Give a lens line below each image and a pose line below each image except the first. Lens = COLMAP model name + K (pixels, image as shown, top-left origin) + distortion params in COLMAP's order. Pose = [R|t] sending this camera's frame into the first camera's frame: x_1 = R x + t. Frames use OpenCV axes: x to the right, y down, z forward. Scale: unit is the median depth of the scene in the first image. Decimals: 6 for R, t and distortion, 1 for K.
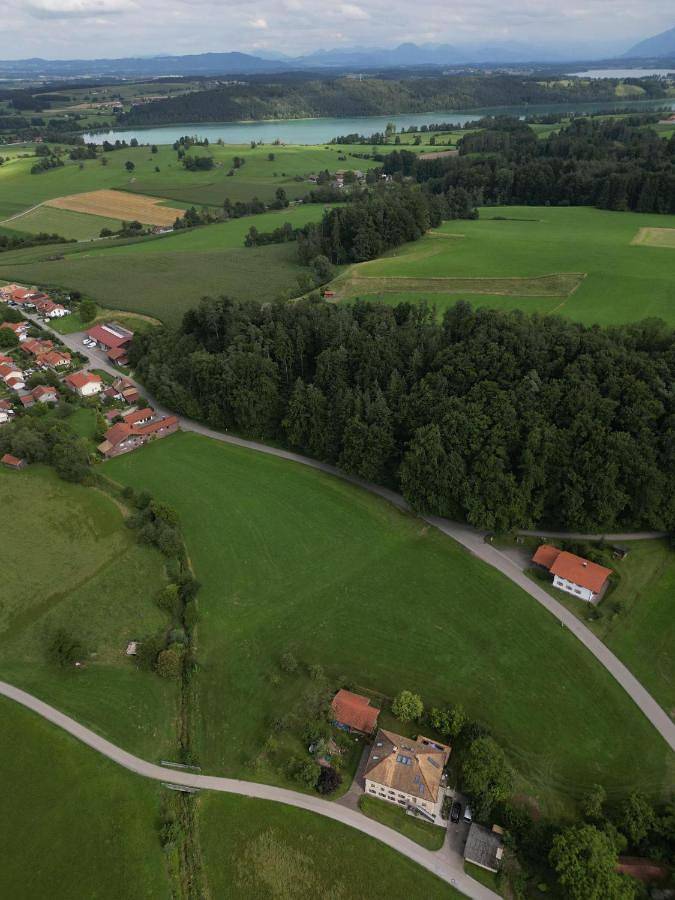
lens RADIAL K [[637.8, 0, 337.5], [0, 637.8, 450.0], [0, 0, 1]] dist [0.067727, -0.069764]
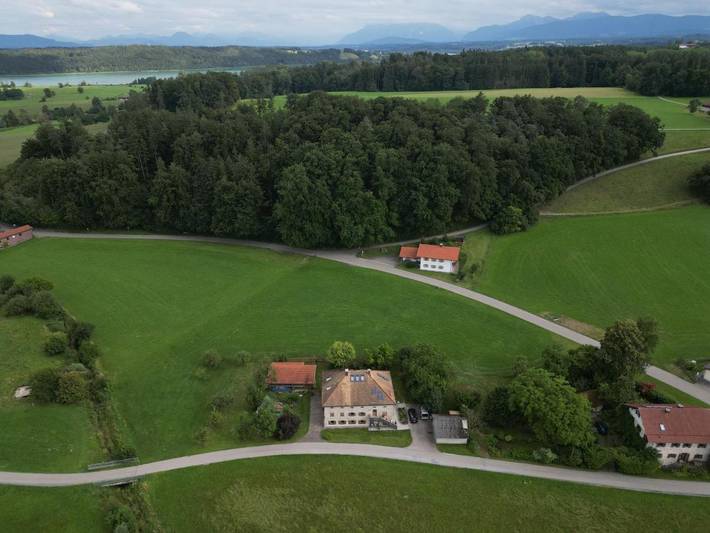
lens RADIAL K [[503.1, 0, 355.0], [0, 503.1, 266.5], [0, 0, 1]] dist [0.067727, -0.069764]
pose [[0.923198, -0.148487, 0.354482, -0.108199], [0.195483, 0.975548, -0.100465, 0.267058], [-0.330897, 0.162044, 0.929650, 0.158762]]
